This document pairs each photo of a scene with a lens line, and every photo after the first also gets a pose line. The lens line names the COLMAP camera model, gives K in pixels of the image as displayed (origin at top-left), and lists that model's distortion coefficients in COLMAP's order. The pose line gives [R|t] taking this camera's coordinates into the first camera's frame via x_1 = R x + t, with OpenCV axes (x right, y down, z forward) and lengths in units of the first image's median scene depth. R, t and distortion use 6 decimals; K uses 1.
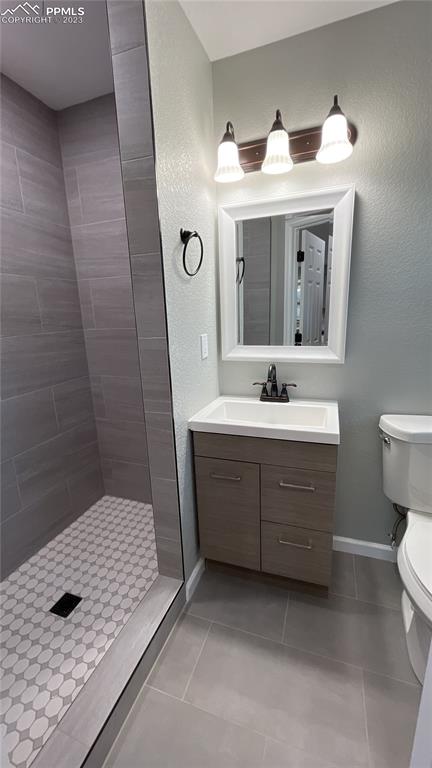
lens RADIAL K [[310.0, 0, 217.8], [0, 310.0, 385.4], [0, 0, 1]] dist [-0.006023, -0.000339]
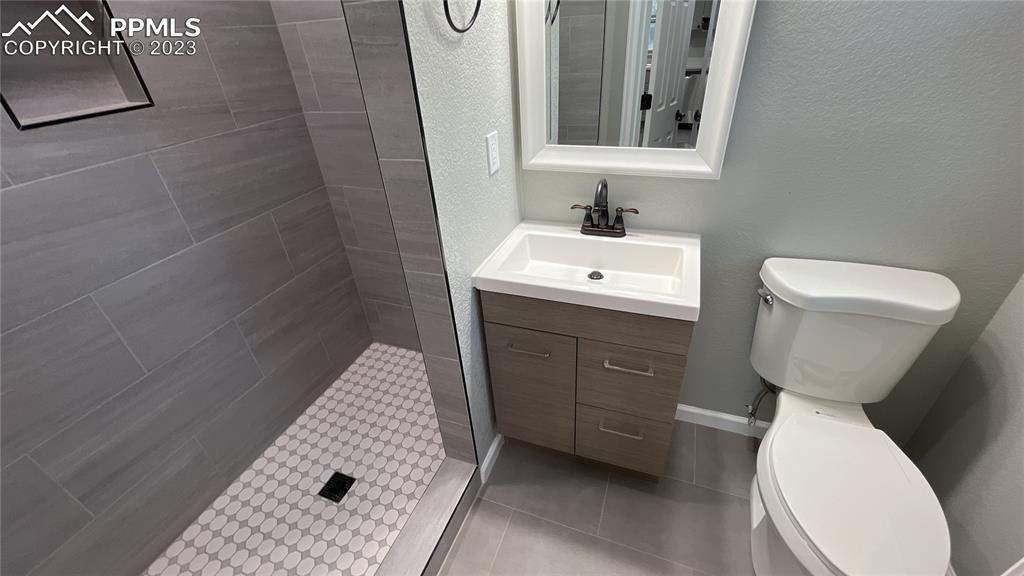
lens RADIAL K [[413.4, 0, 512.4], [0, 413.4, 288.6], [0, 0, 1]] dist [-0.006023, -0.000339]
pose [[0.999329, -0.010214, -0.035170, 0.022294], [0.021021, 0.946349, 0.322463, -0.138153], [0.029989, -0.322986, 0.945929, 0.138645]]
